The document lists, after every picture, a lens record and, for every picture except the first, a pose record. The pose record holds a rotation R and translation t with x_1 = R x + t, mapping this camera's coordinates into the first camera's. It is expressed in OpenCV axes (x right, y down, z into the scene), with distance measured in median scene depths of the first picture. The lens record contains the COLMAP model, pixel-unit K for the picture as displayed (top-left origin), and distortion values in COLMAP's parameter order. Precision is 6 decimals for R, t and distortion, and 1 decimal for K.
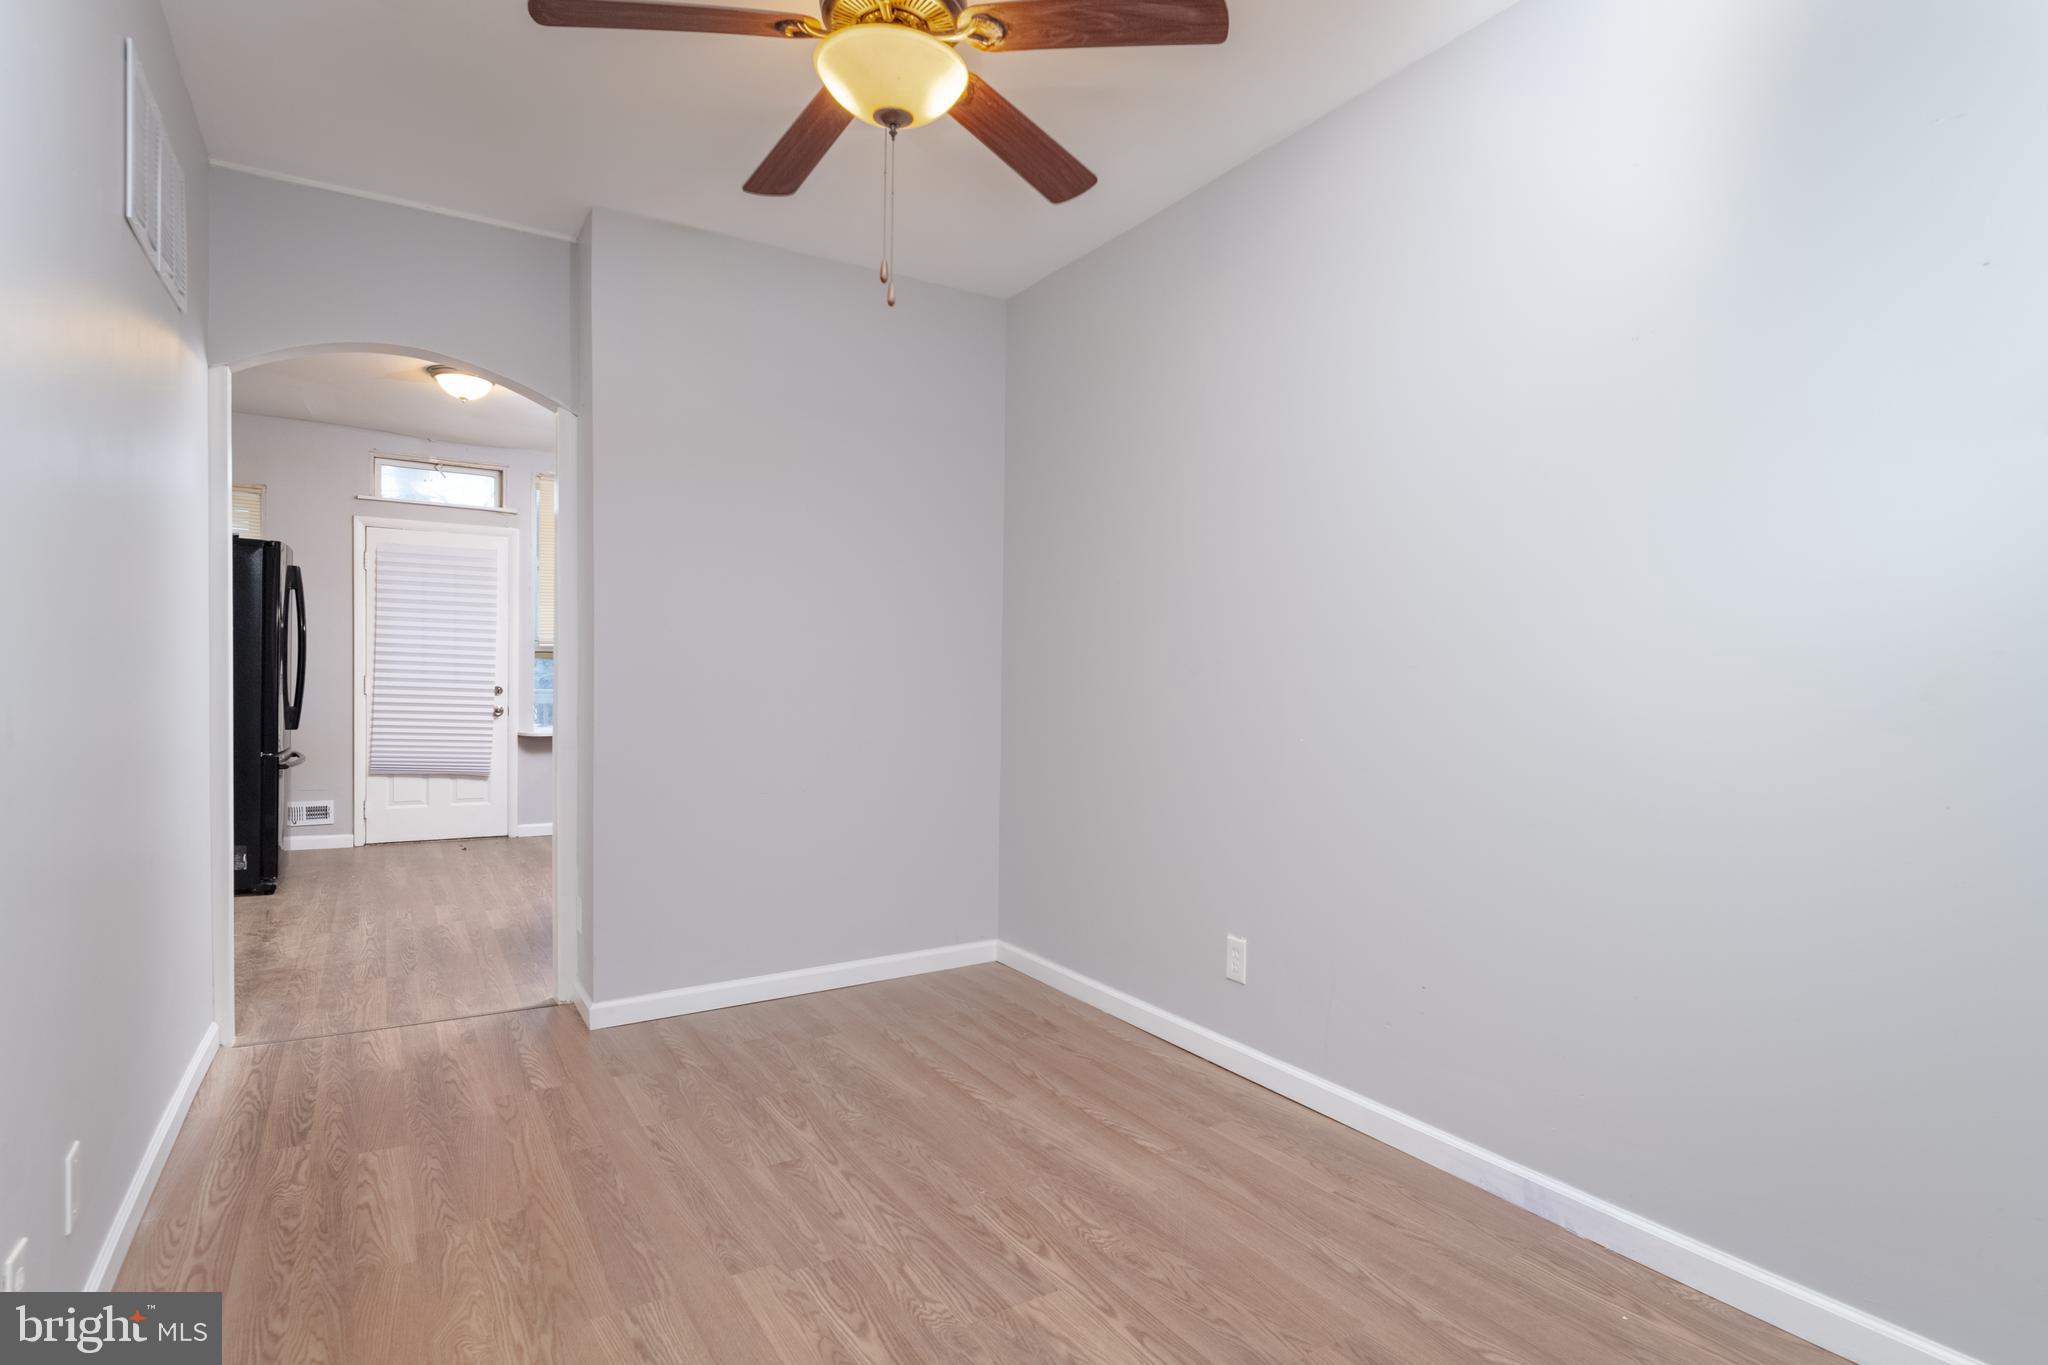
lens RADIAL K [[1051.3, 0, 1024.7], [0, 1051.3, 666.6], [0, 0, 1]] dist [0.000197, -0.004695]
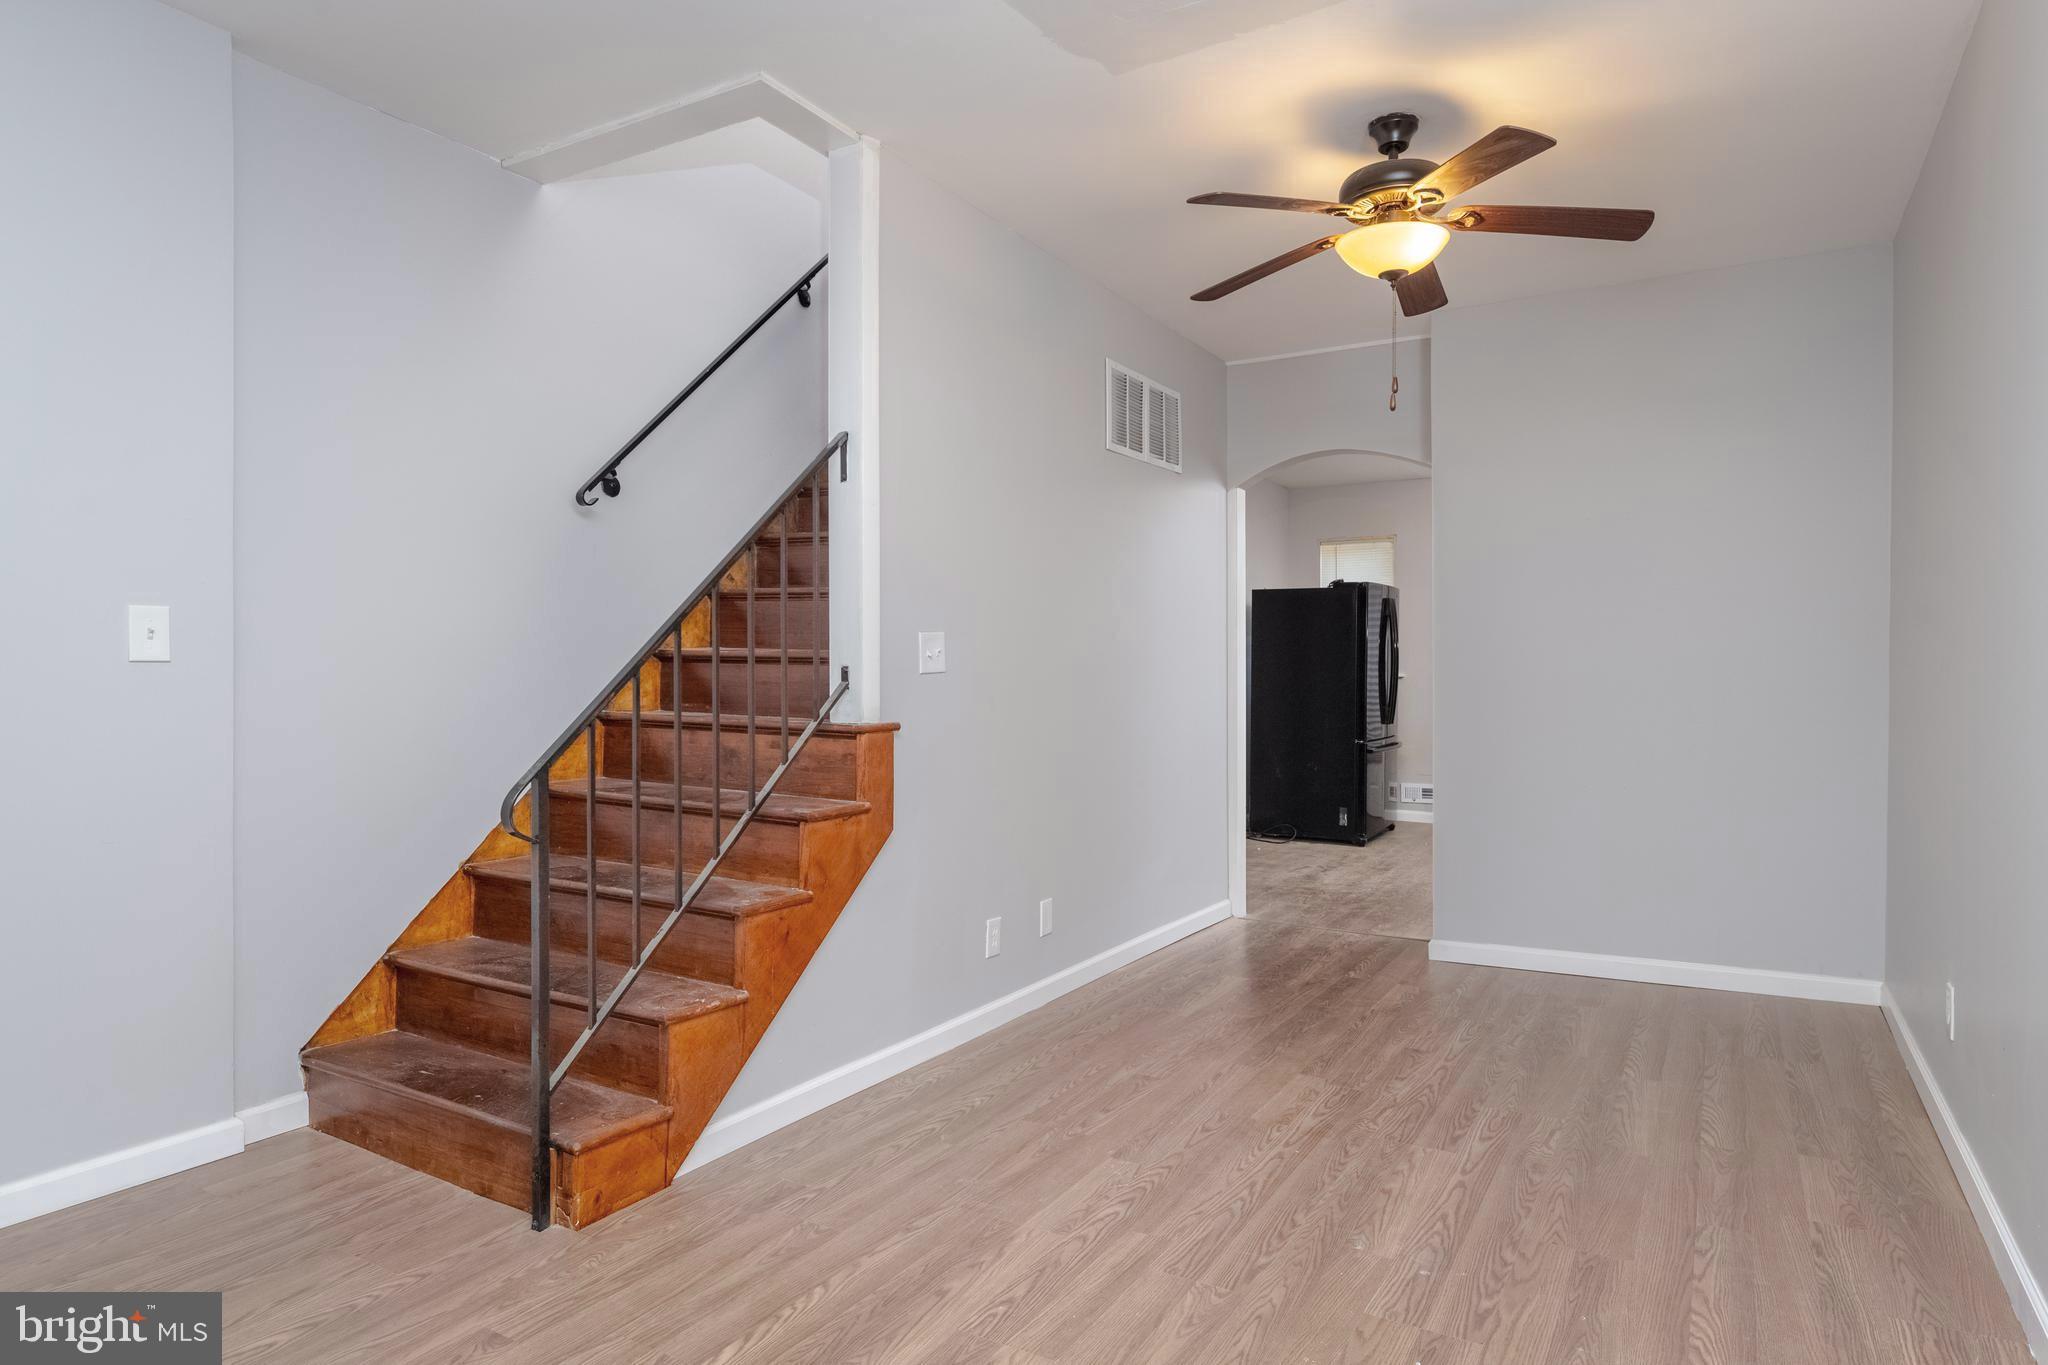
lens RADIAL K [[1177.5, 0, 1059.1], [0, 1177.5, 667.9], [0, 0, 1]] dist [0.006818, -0.004903]
pose [[0.467262, -0.021124, -0.883867, 0.806026], [0.020221, 0.999708, -0.013203, -0.000333], [0.883888, -0.011703, 0.467553, -0.083675]]
